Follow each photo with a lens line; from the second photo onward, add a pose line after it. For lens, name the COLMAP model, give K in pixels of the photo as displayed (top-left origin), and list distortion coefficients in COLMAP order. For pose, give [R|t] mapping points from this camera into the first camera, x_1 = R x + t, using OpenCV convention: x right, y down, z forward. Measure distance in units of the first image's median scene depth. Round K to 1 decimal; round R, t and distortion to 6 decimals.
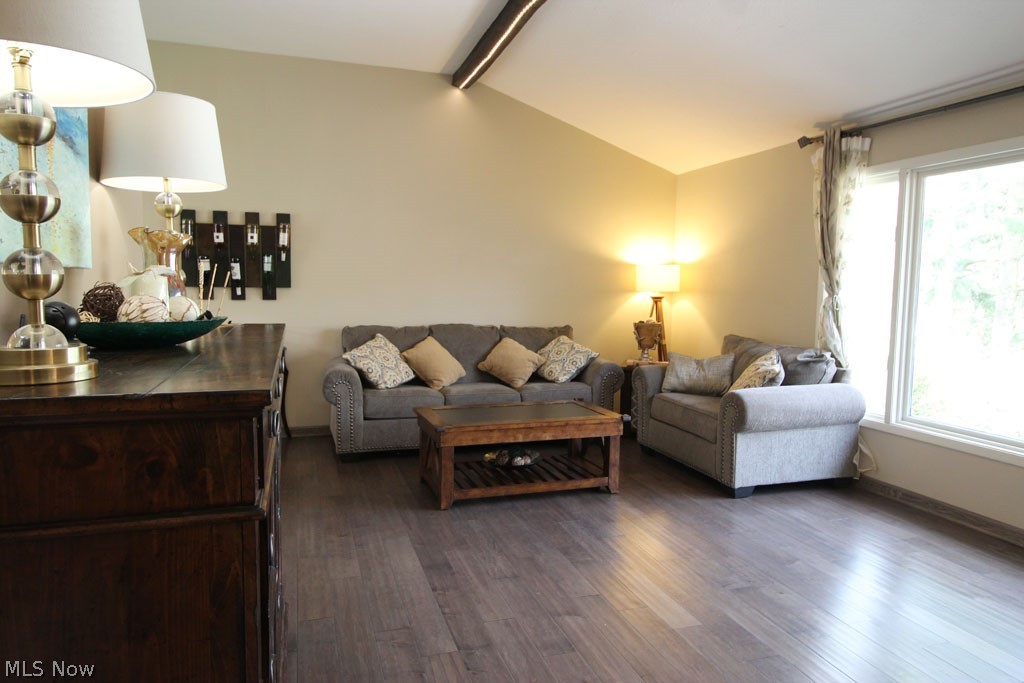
lens RADIAL K [[687.9, 0, 512.1], [0, 687.9, 334.4], [0, 0, 1]] dist [0.034847, -0.000132]
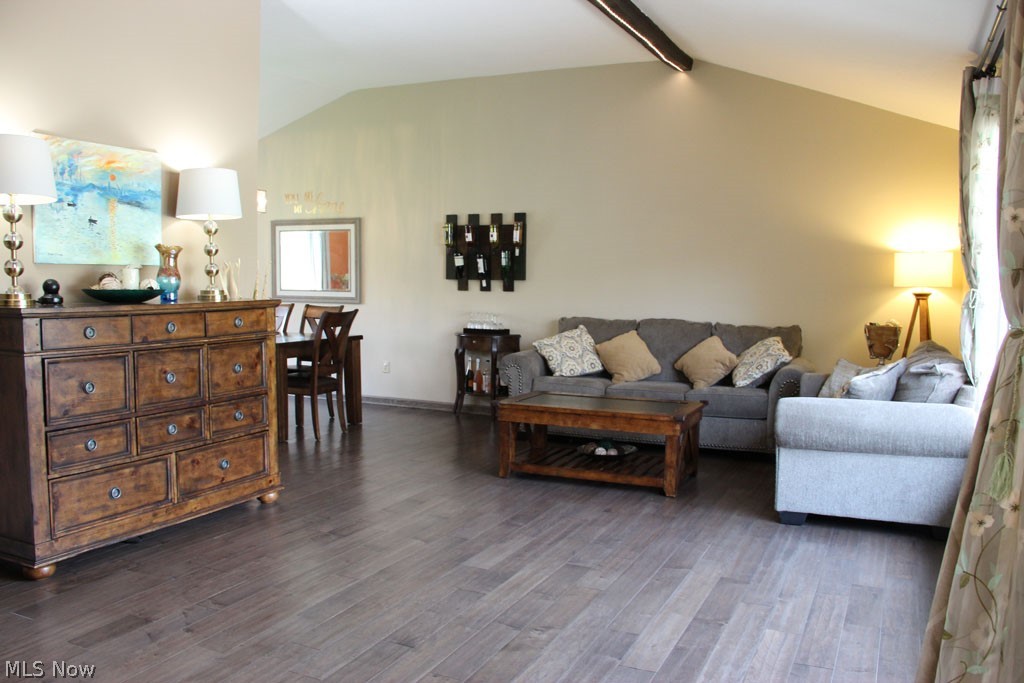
lens RADIAL K [[859.9, 0, 512.2], [0, 859.9, 342.0], [0, 0, 1]] dist [-0.048380, -0.005371]
pose [[0.734458, 0.047746, -0.676972, 0.605754], [-0.051722, 0.998559, 0.014313, 0.011356], [0.676680, 0.024502, 0.735869, -0.006154]]
